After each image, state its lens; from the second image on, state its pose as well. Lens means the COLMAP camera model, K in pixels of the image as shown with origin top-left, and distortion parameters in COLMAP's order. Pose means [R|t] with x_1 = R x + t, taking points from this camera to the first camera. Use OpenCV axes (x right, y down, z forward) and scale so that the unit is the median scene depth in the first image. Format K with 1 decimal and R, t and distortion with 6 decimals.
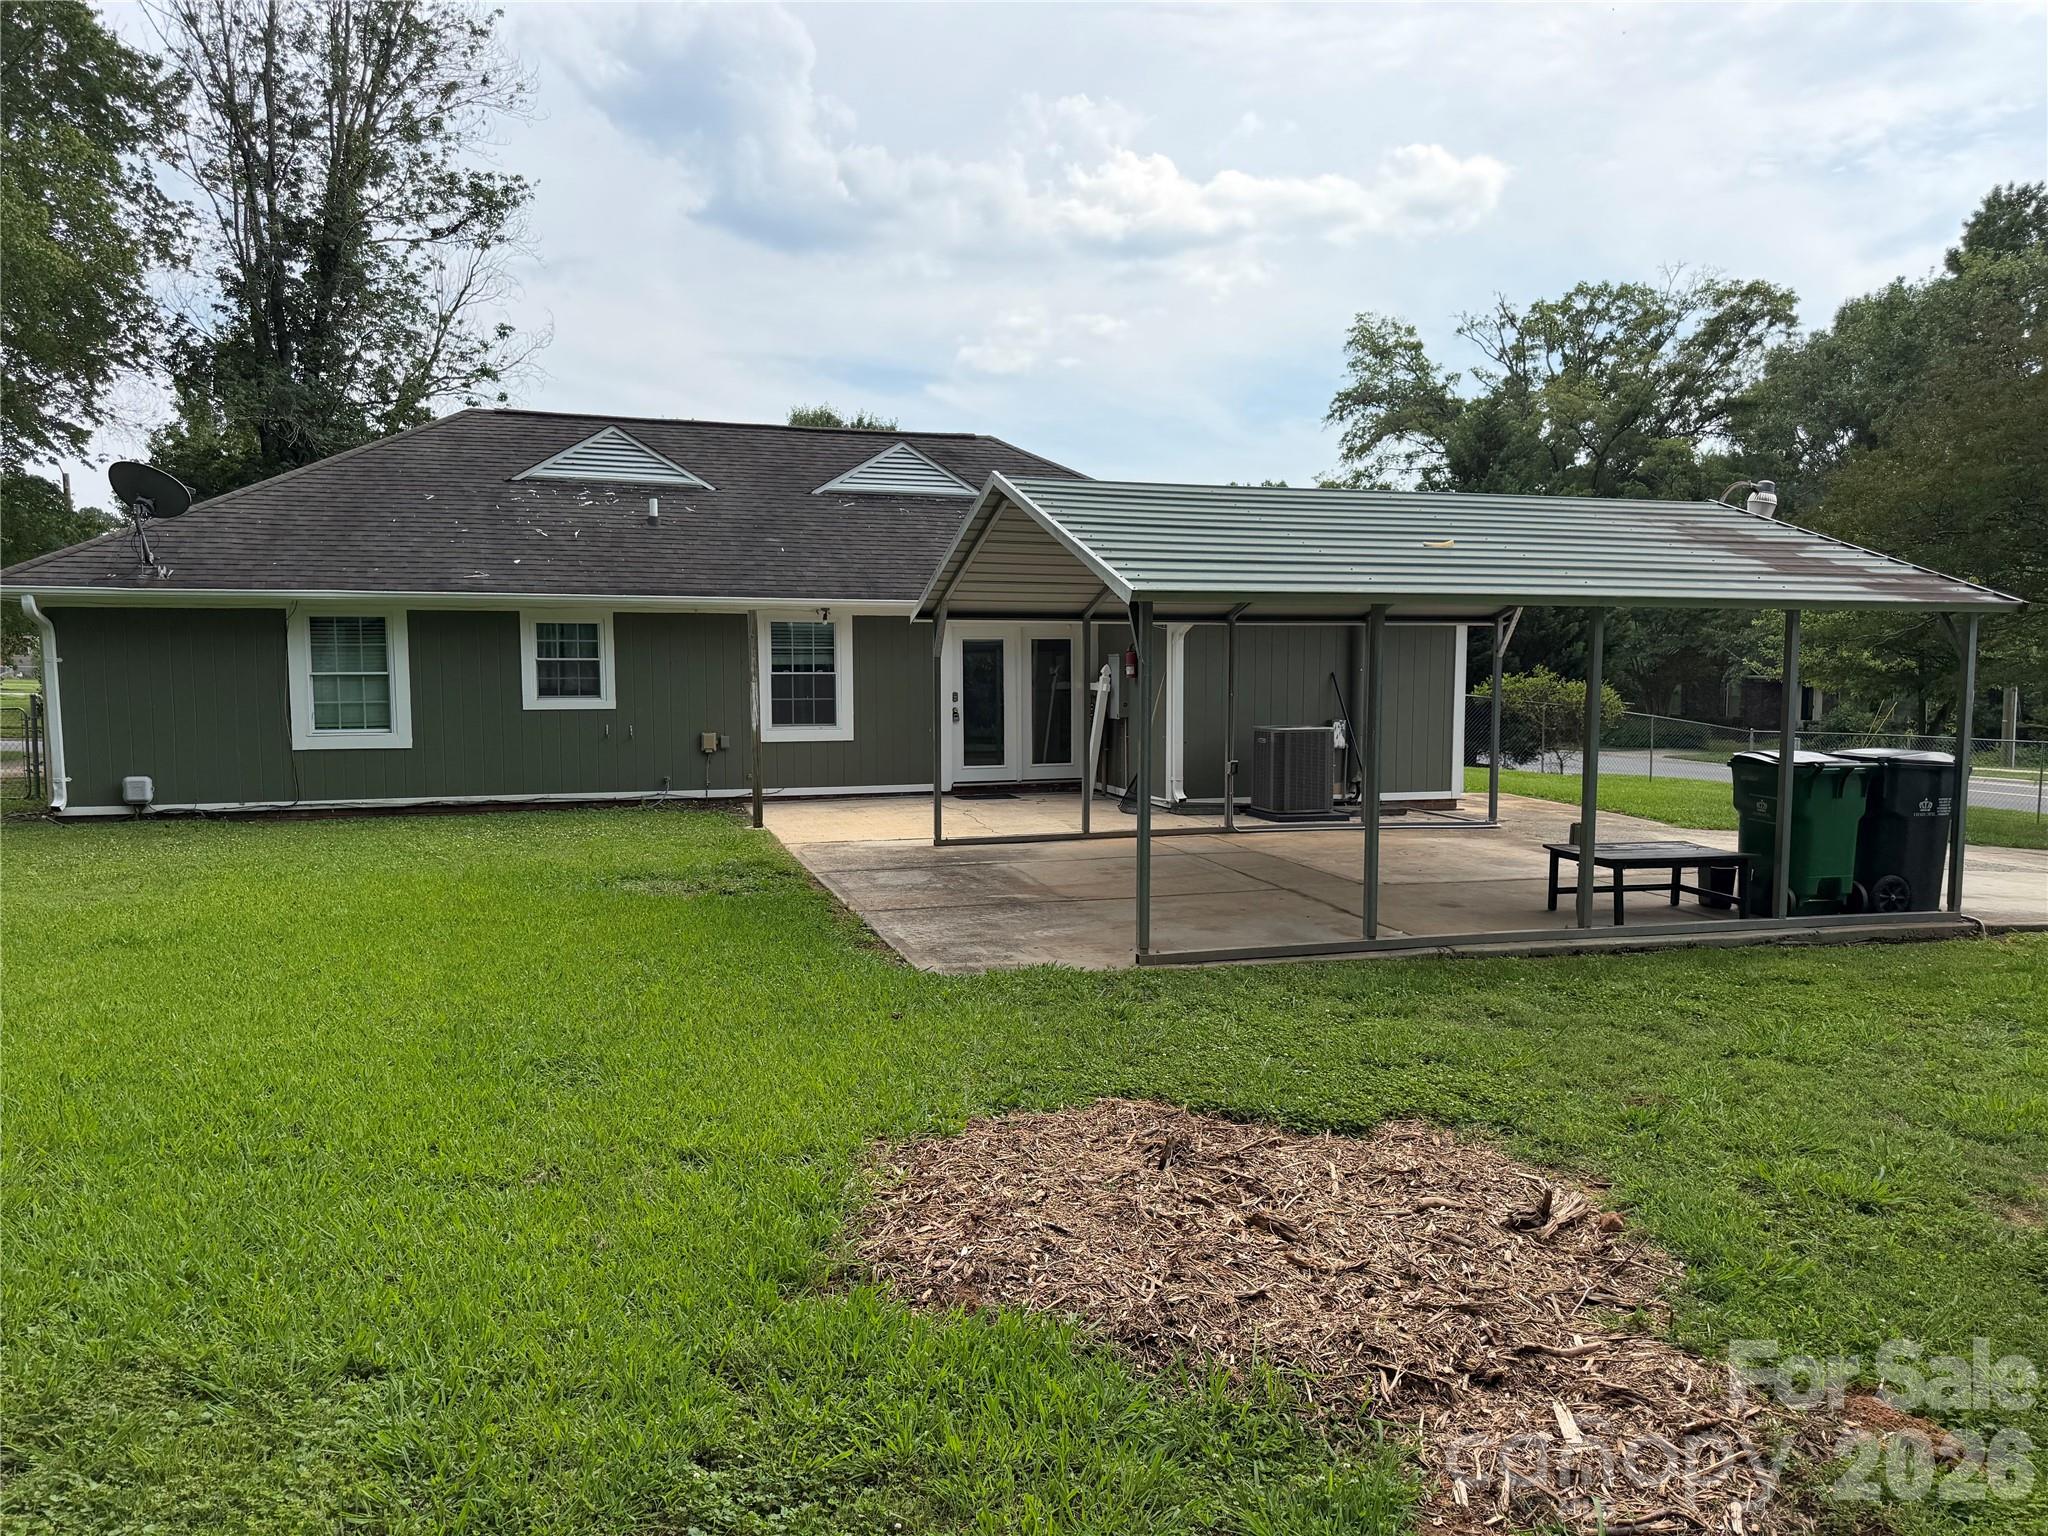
lens RADIAL K [[1438.5, 0, 1034.4], [0, 1438.5, 778.9], [0, 0, 1]] dist [0.054339, -0.062257]
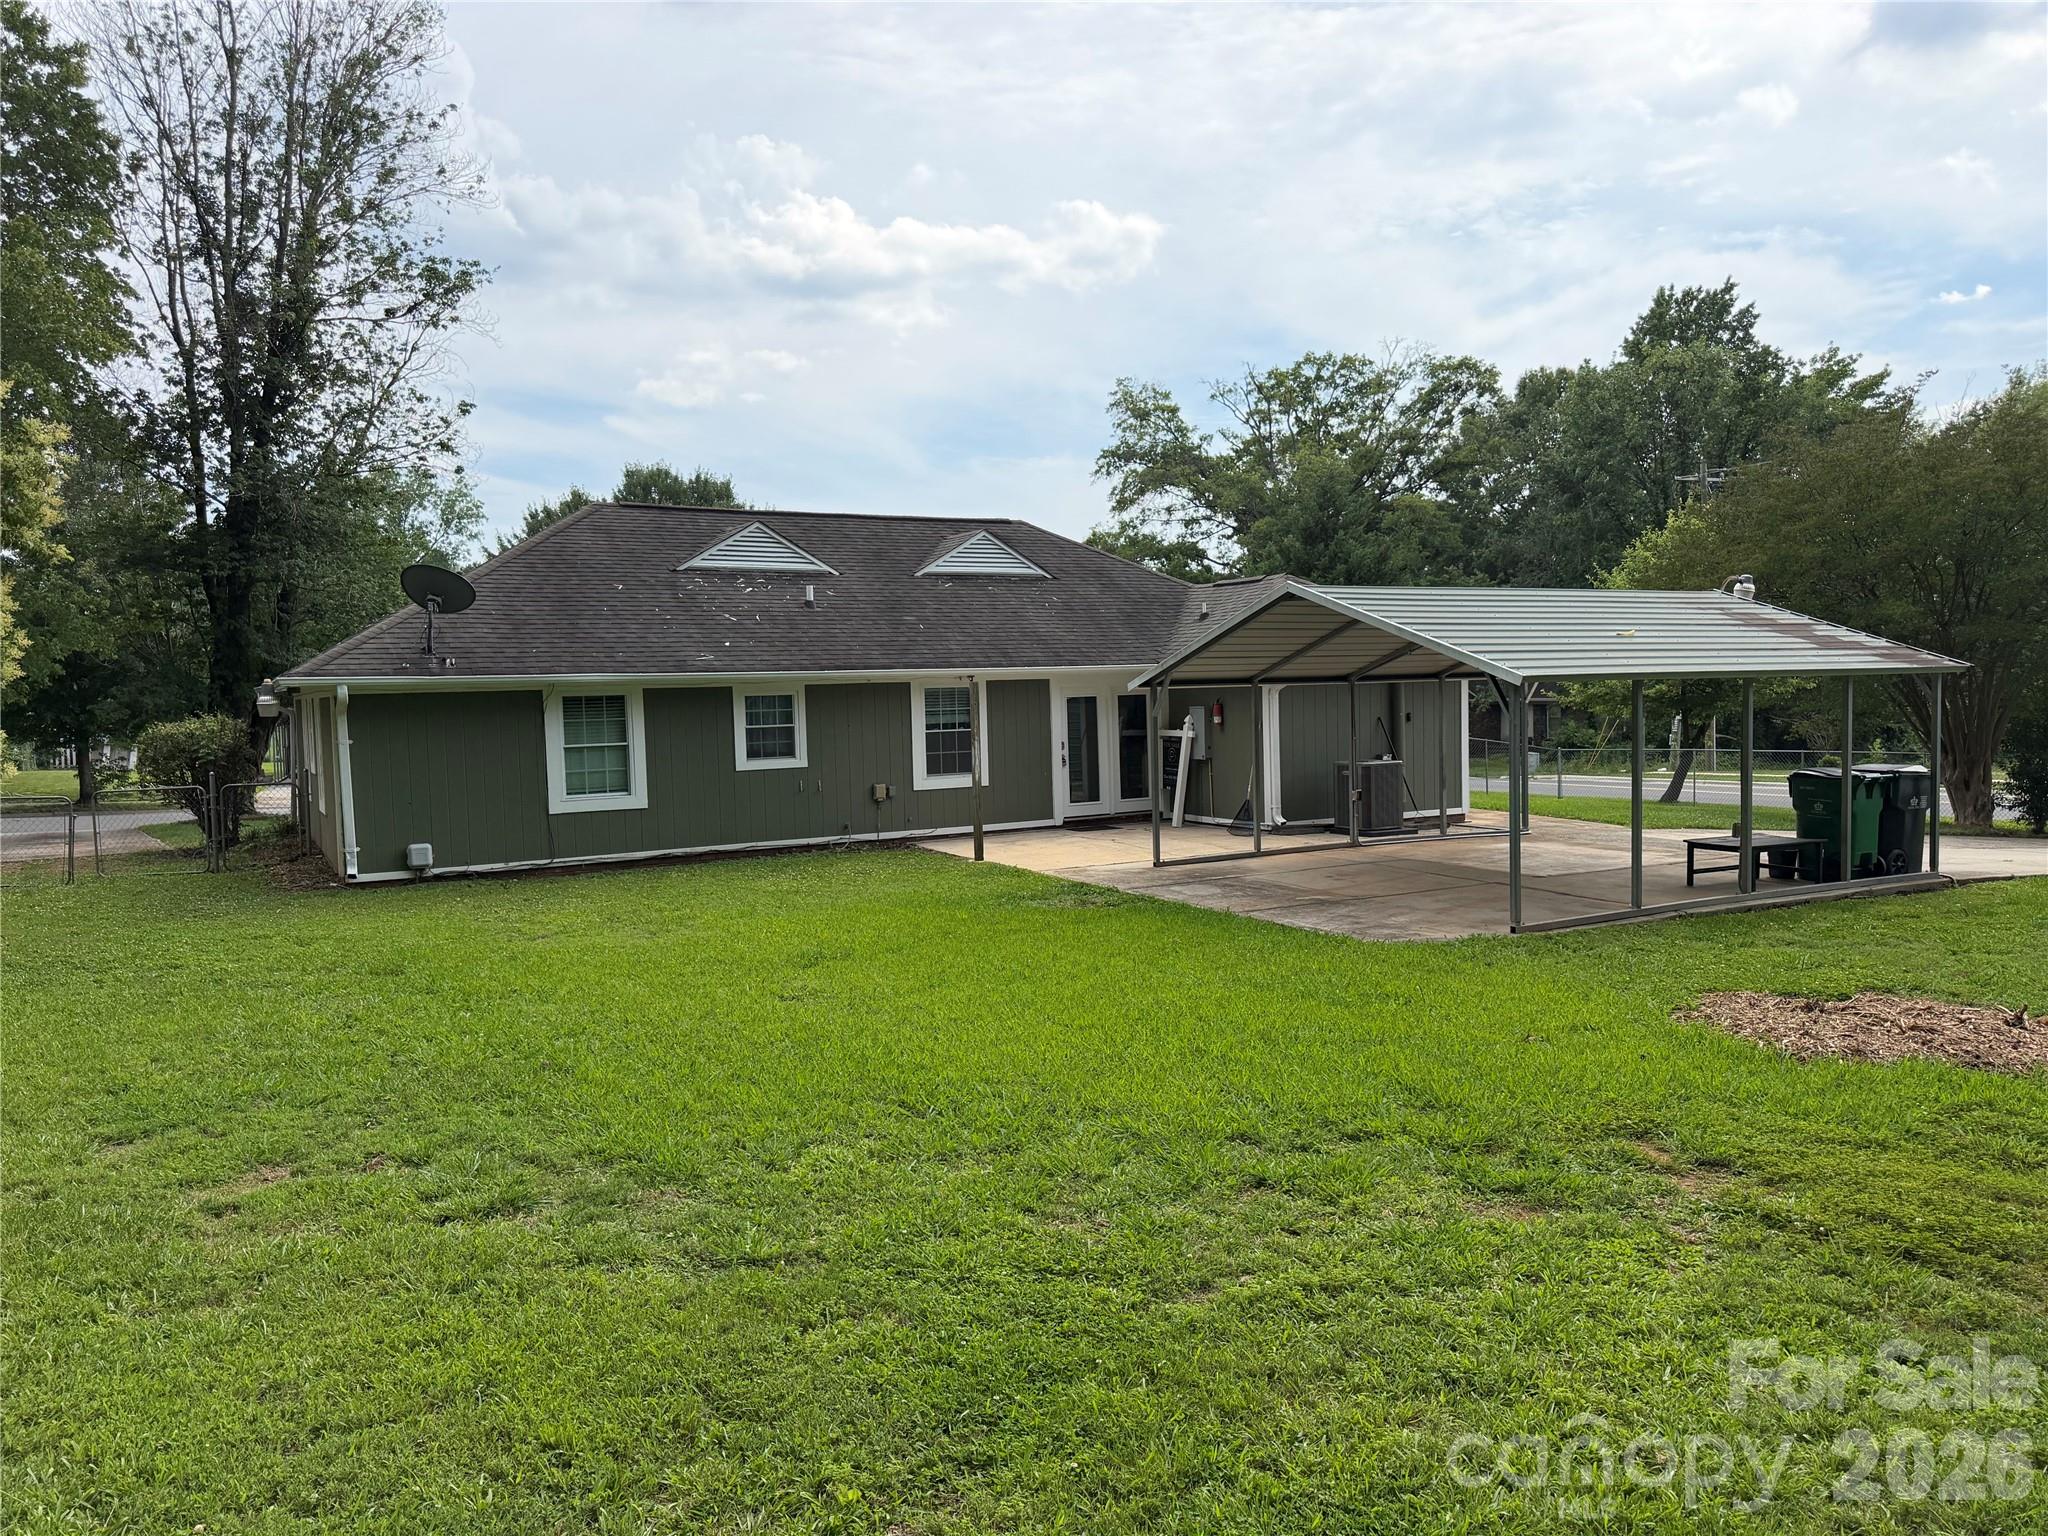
lens RADIAL K [[1438.5, 0, 1007.3], [0, 1438.5, 779.7], [0, 0, 1]] dist [0.054339, -0.062257]
pose [[0.979110, -0.038420, 0.199670, -0.312652], [0.042843, 0.998922, -0.017875, -0.009075], [-0.198768, 0.026056, 0.979700, -0.146203]]
